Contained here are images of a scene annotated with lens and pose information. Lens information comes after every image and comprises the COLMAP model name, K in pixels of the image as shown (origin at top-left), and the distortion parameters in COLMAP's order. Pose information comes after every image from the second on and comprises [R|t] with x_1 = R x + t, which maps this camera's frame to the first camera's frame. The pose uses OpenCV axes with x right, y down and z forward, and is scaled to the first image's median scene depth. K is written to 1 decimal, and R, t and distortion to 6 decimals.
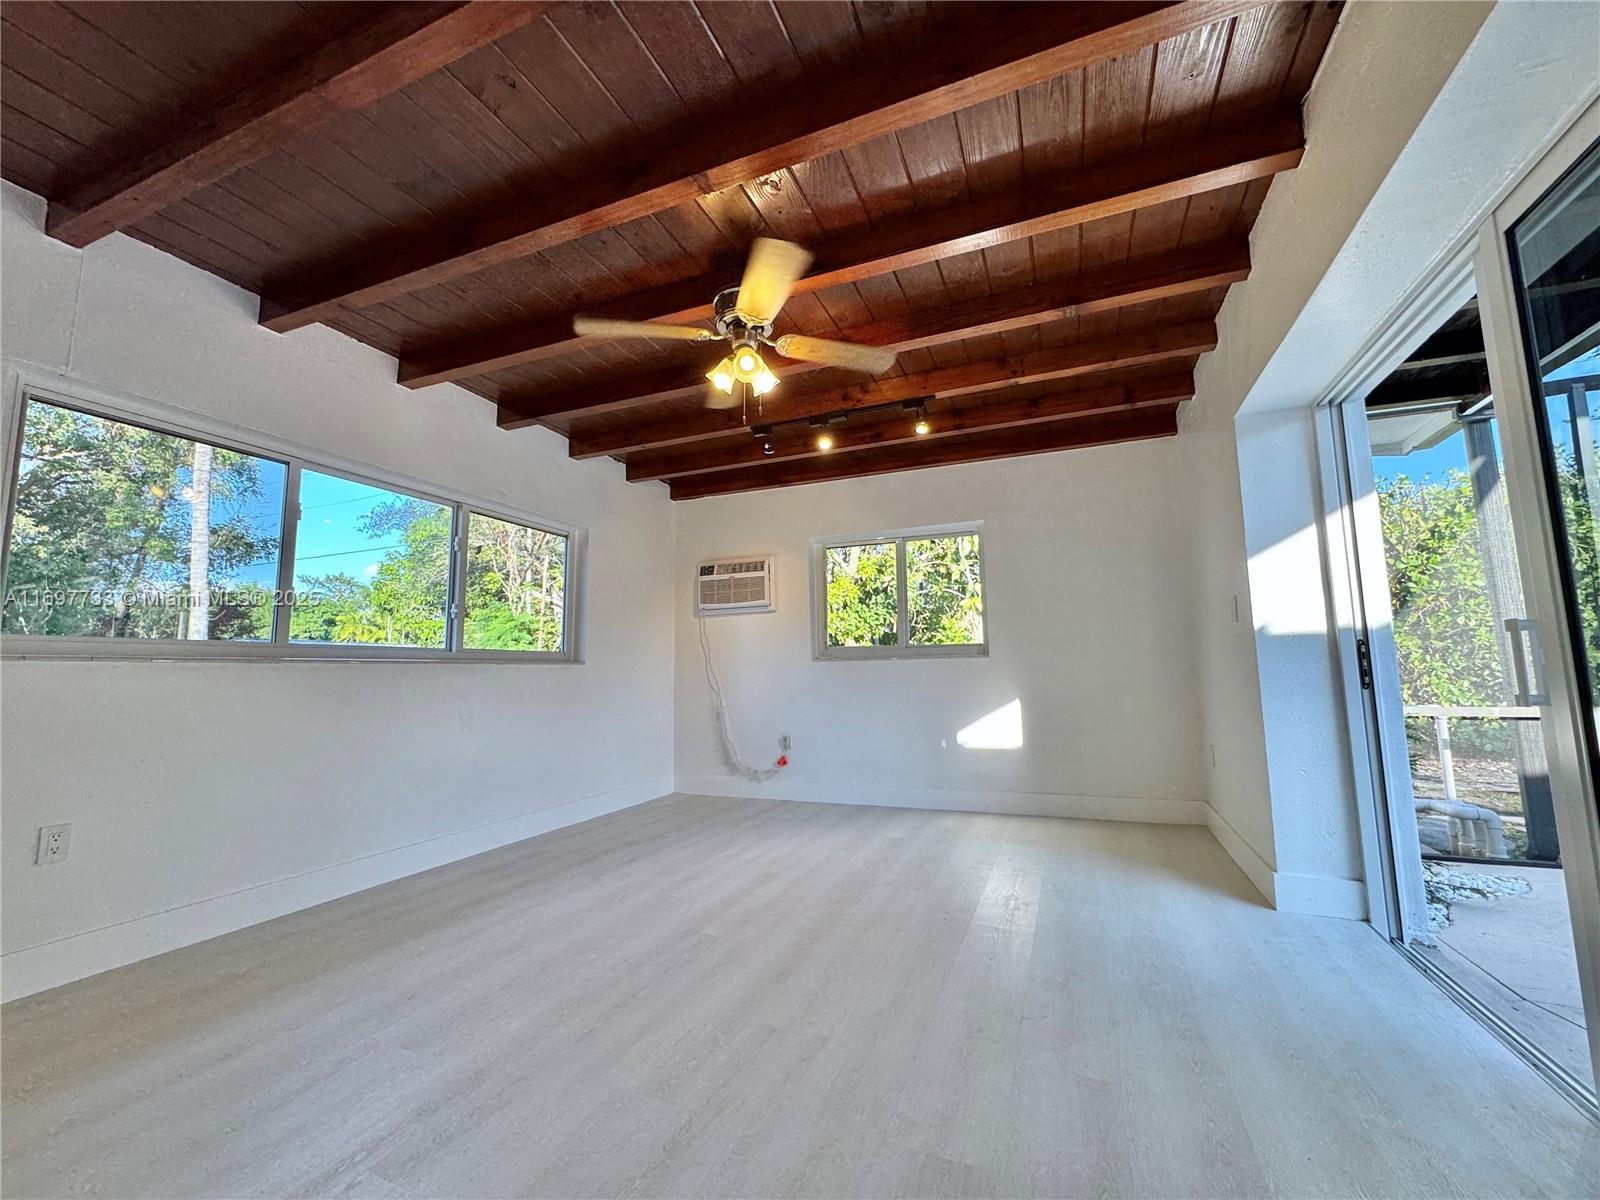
lens RADIAL K [[643.6, 0, 800.0], [0, 643.6, 600.0], [0, 0, 1]] dist [-0.016605, -0.000025]
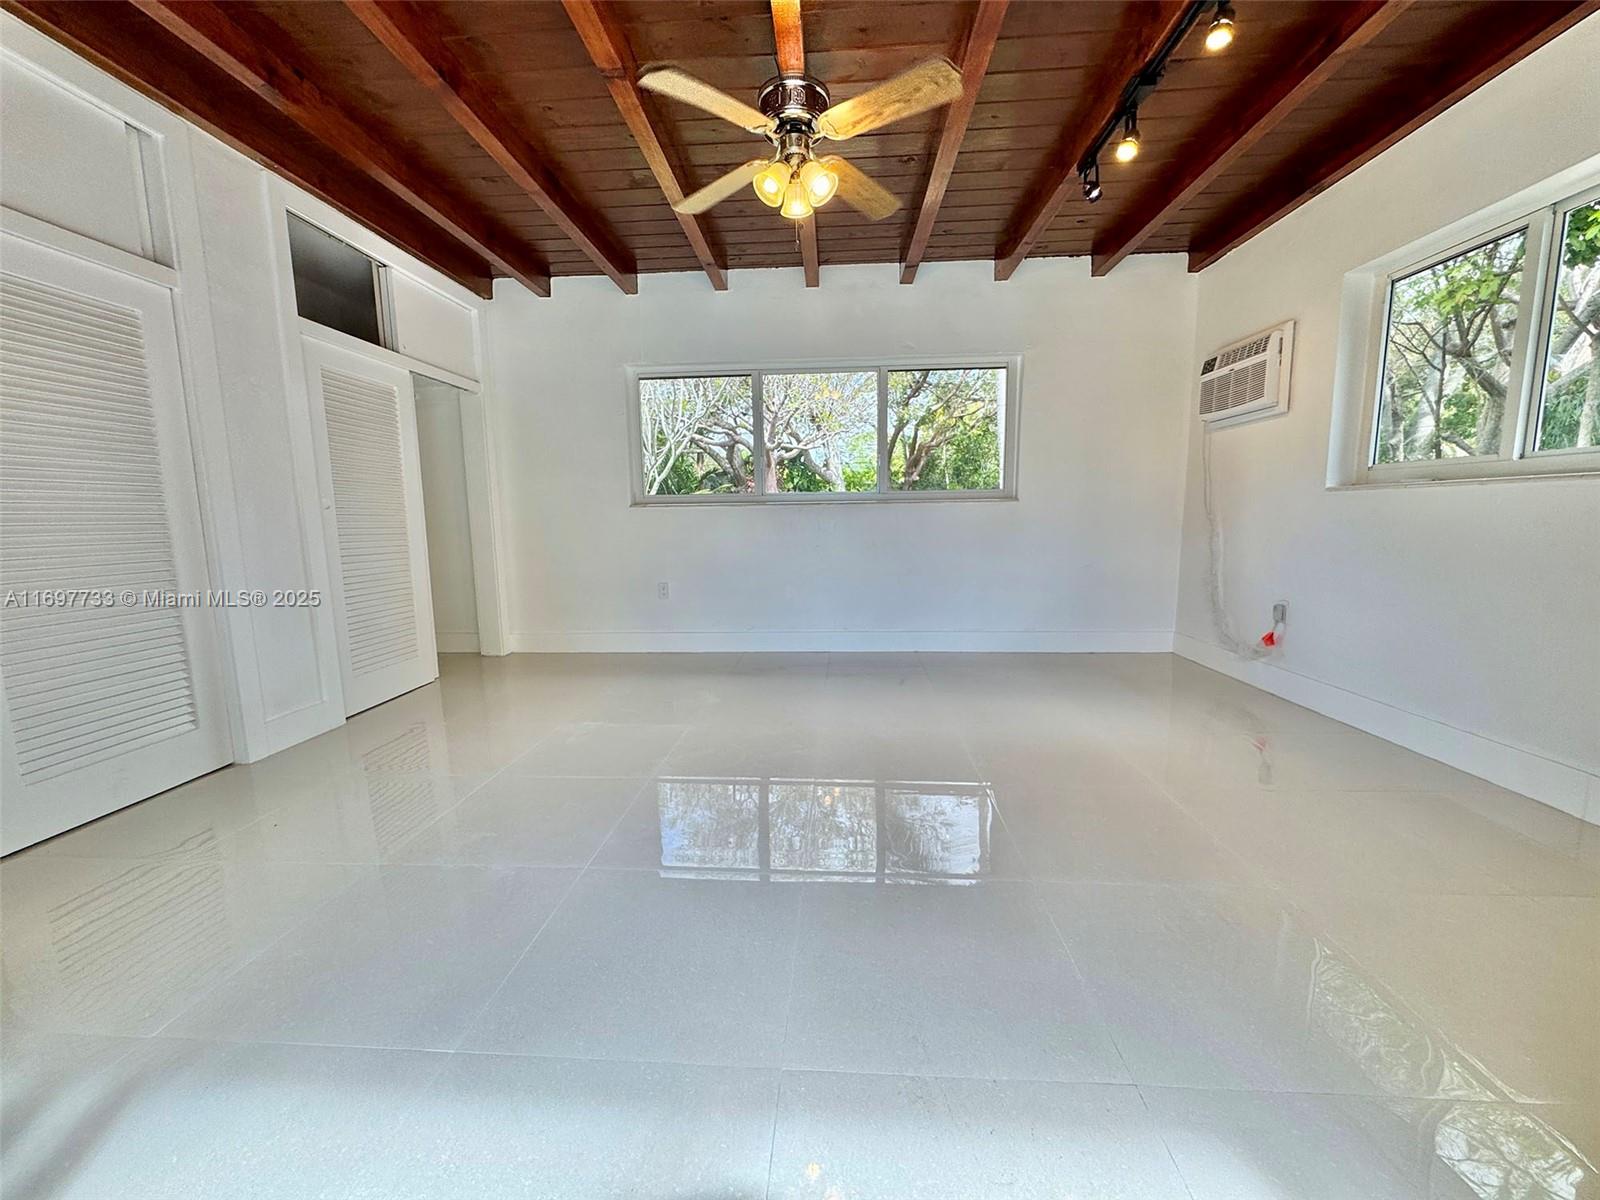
lens RADIAL K [[638.2, 0, 800.0], [0, 638.2, 600.0], [0, 0, 1]] dist [0.000066, 0.000319]
pose [[0.318908, 0.139251, -0.937500, 0.425186], [0.118973, 0.975442, 0.185358, 0.023450], [0.940289, -0.170649, 0.294509, 0.320189]]
